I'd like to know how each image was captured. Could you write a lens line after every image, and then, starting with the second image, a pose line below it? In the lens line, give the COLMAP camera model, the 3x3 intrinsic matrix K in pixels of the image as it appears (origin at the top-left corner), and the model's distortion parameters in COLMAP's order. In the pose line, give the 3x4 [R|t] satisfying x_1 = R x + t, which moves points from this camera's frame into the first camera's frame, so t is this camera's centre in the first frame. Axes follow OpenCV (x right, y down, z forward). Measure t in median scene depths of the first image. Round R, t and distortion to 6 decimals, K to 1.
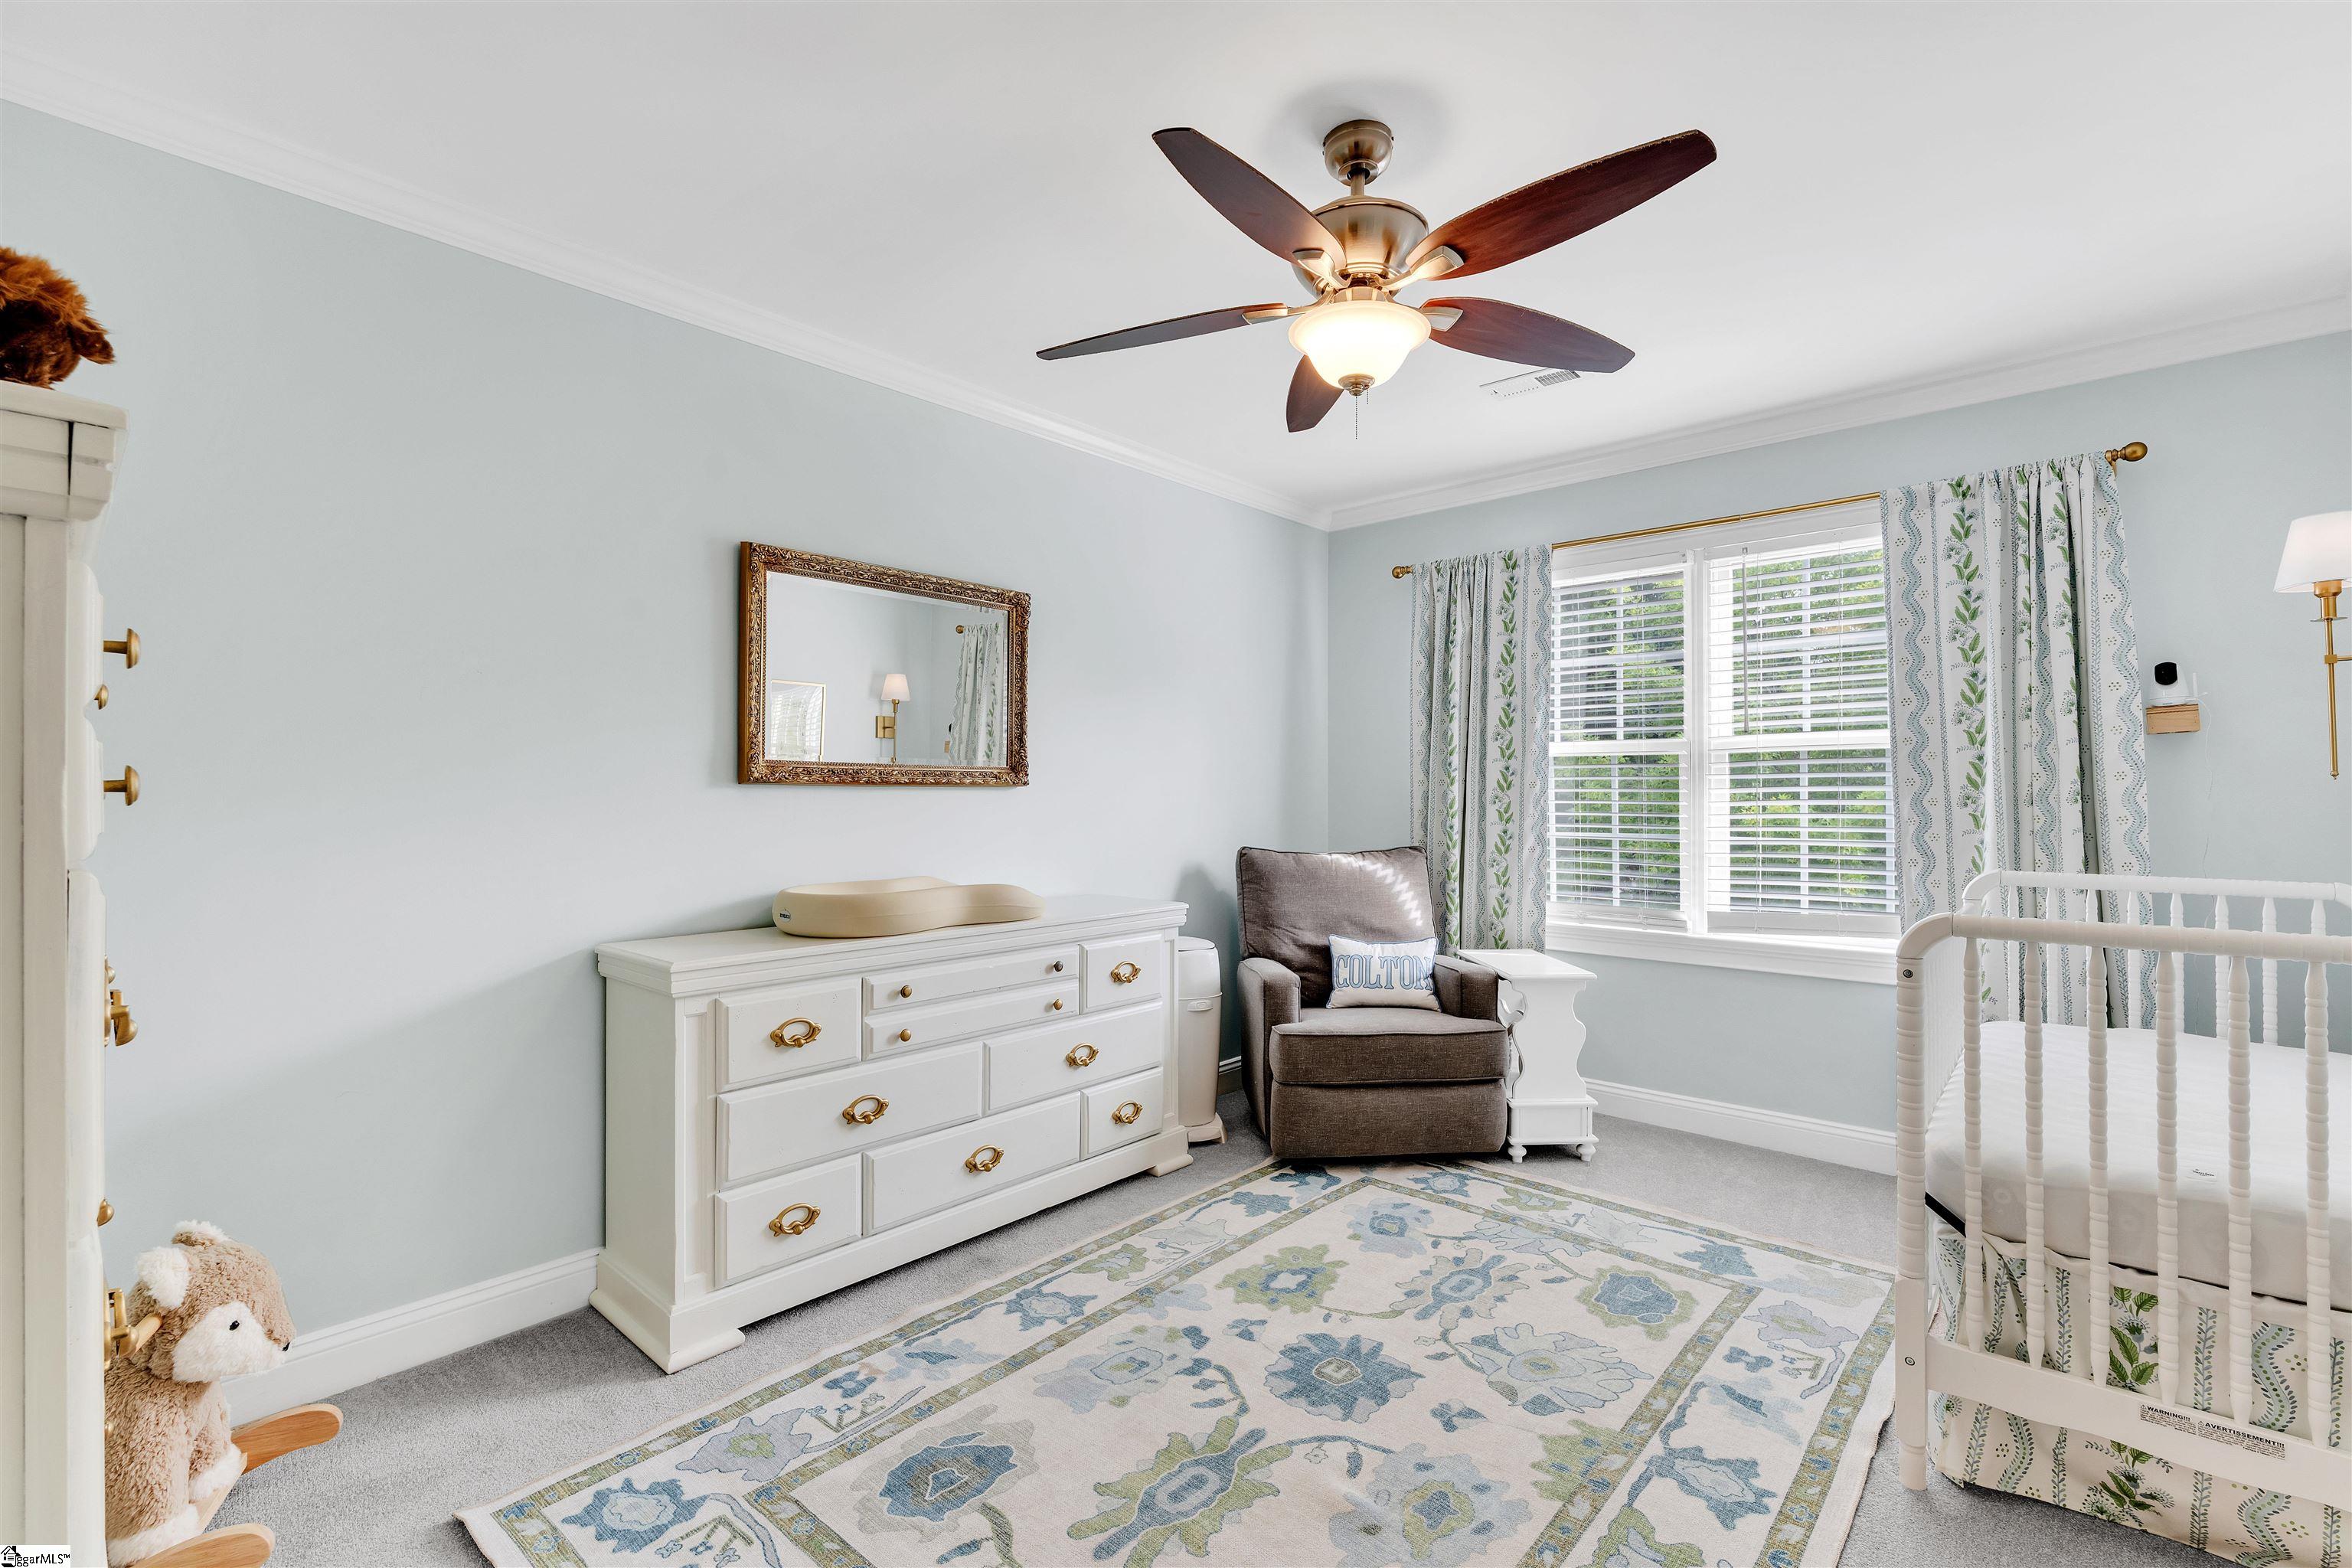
lens RADIAL K [[1042.0, 0, 1187.4], [0, 1042.0, 789.9], [0, 0, 1]] dist [-0.004478, 0.000413]
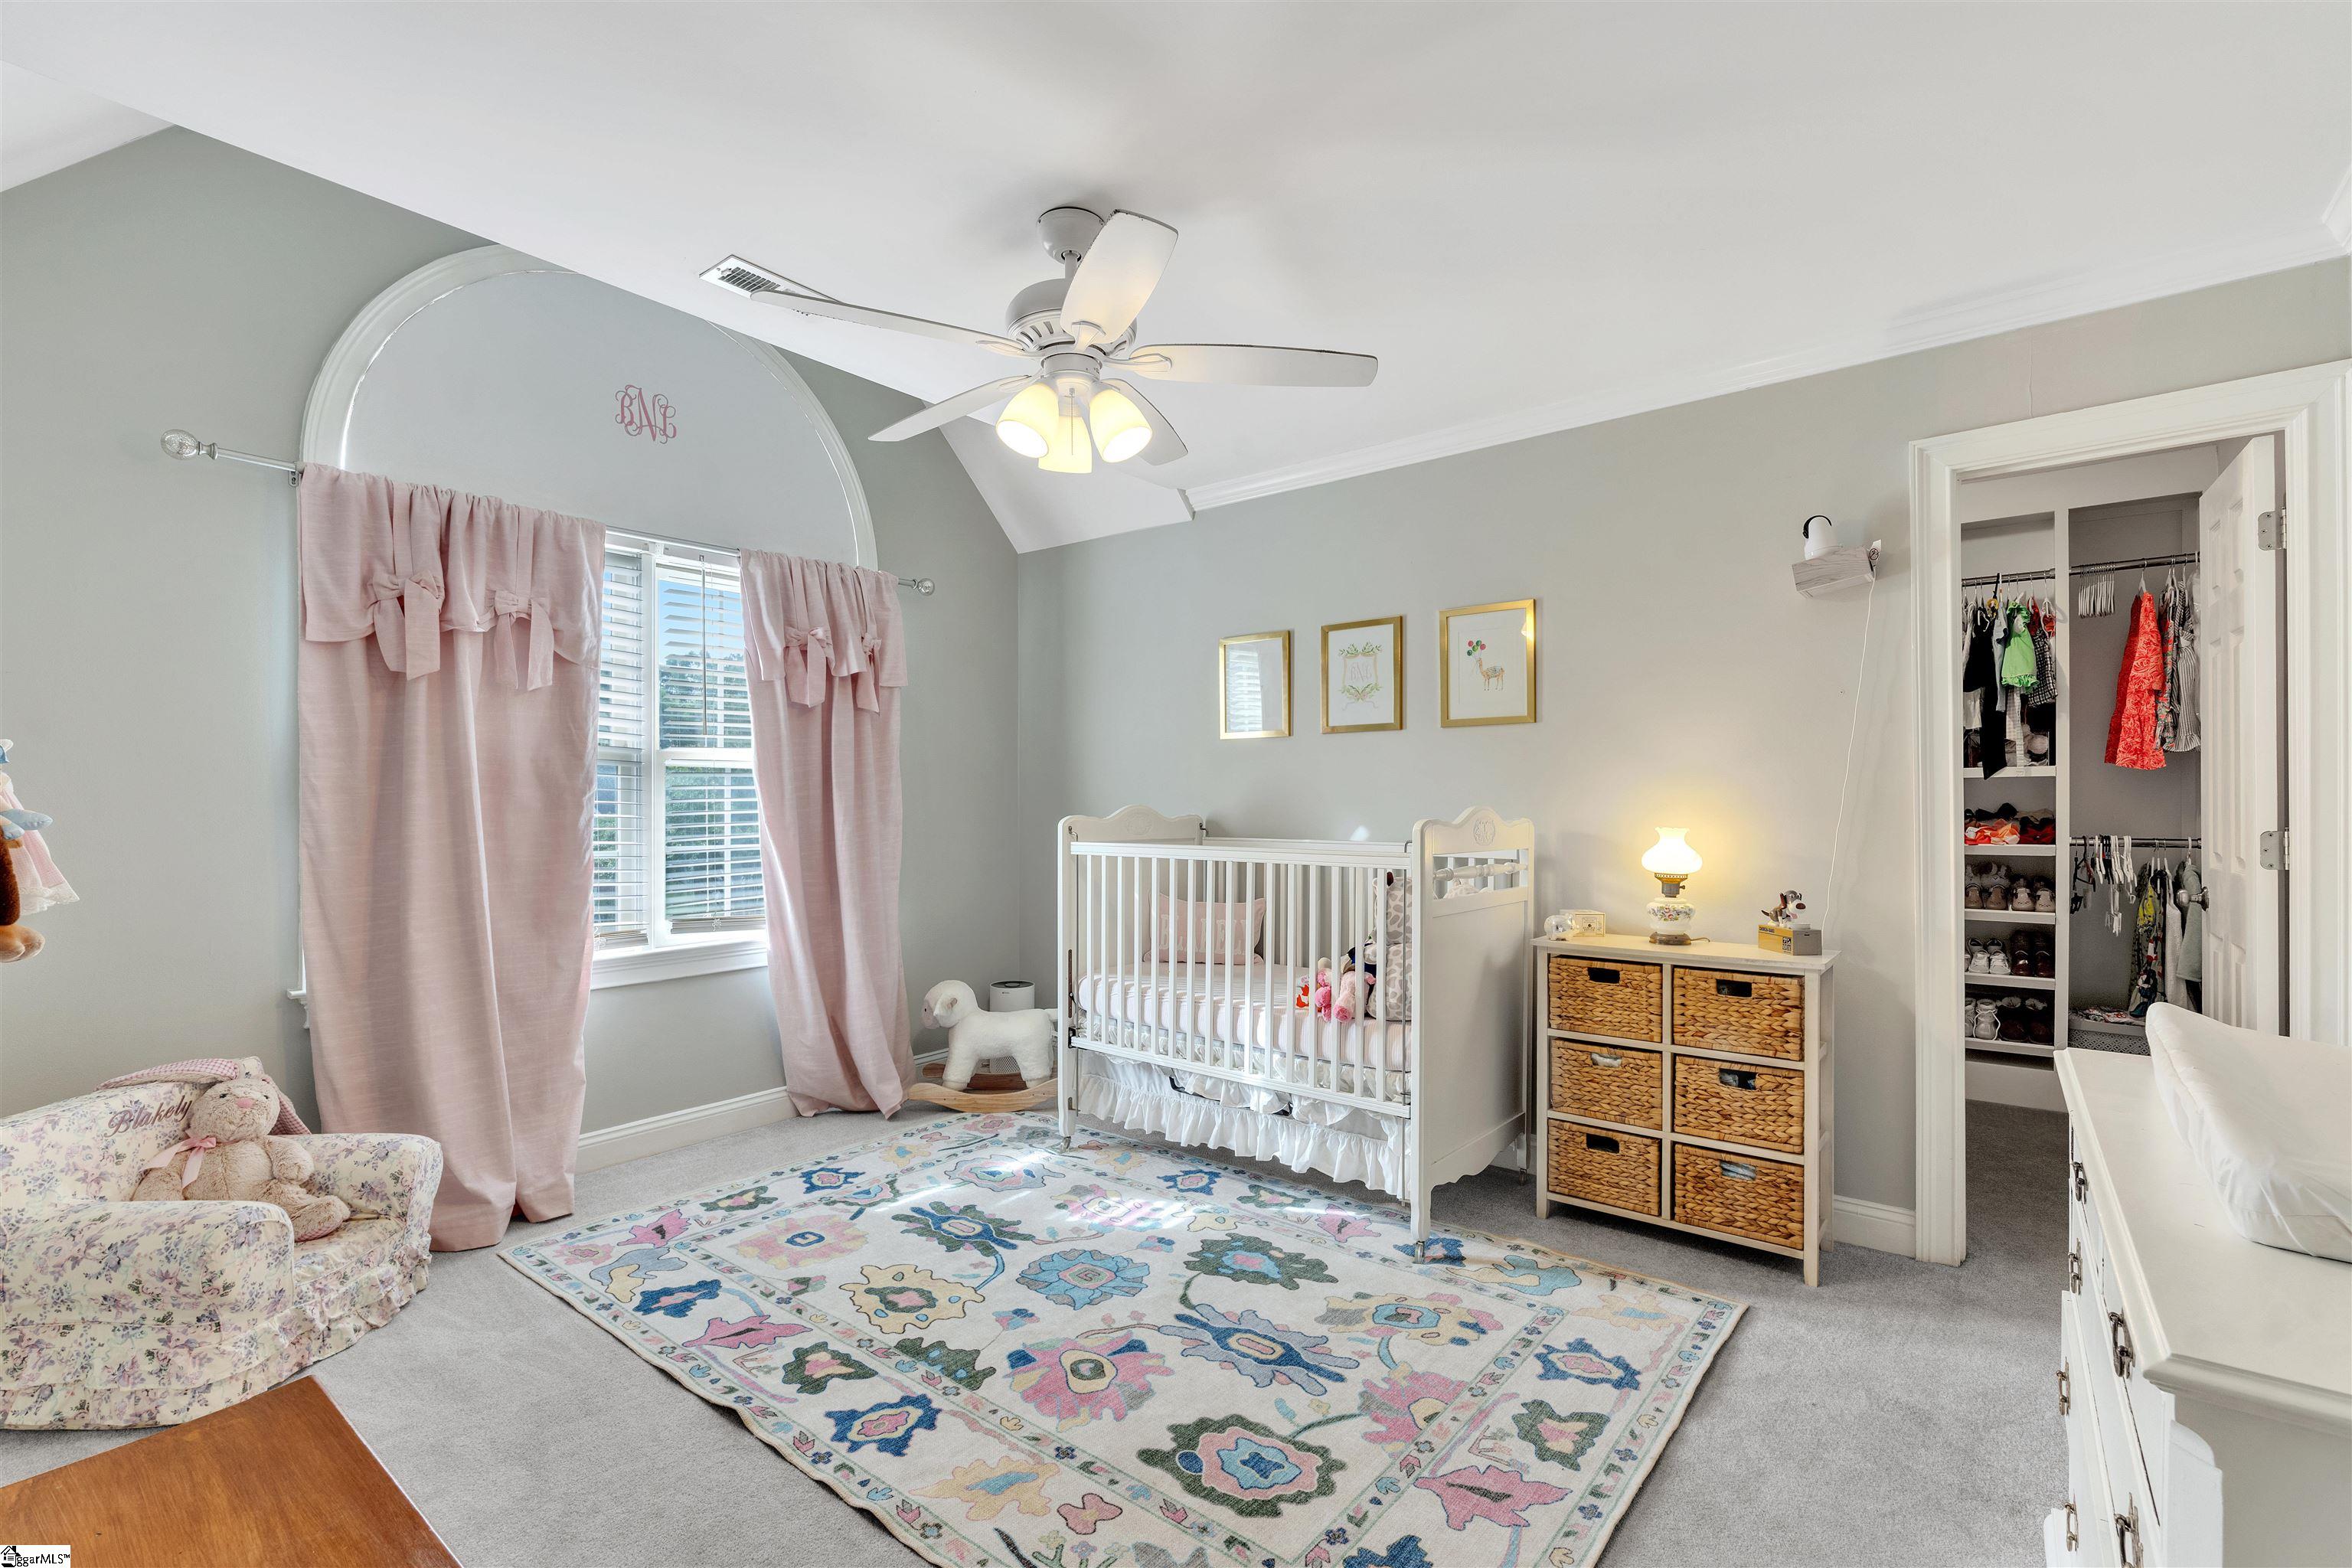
lens RADIAL K [[1042.0, 0, 1183.2], [0, 1042.0, 788.3], [0, 0, 1]] dist [-0.004478, 0.000413]
pose [[0.048311, -0.004417, -0.998823, 1.215494], [0.018580, 0.999821, -0.003523, -0.005179], [0.998660, -0.018387, 0.048384, 0.942558]]
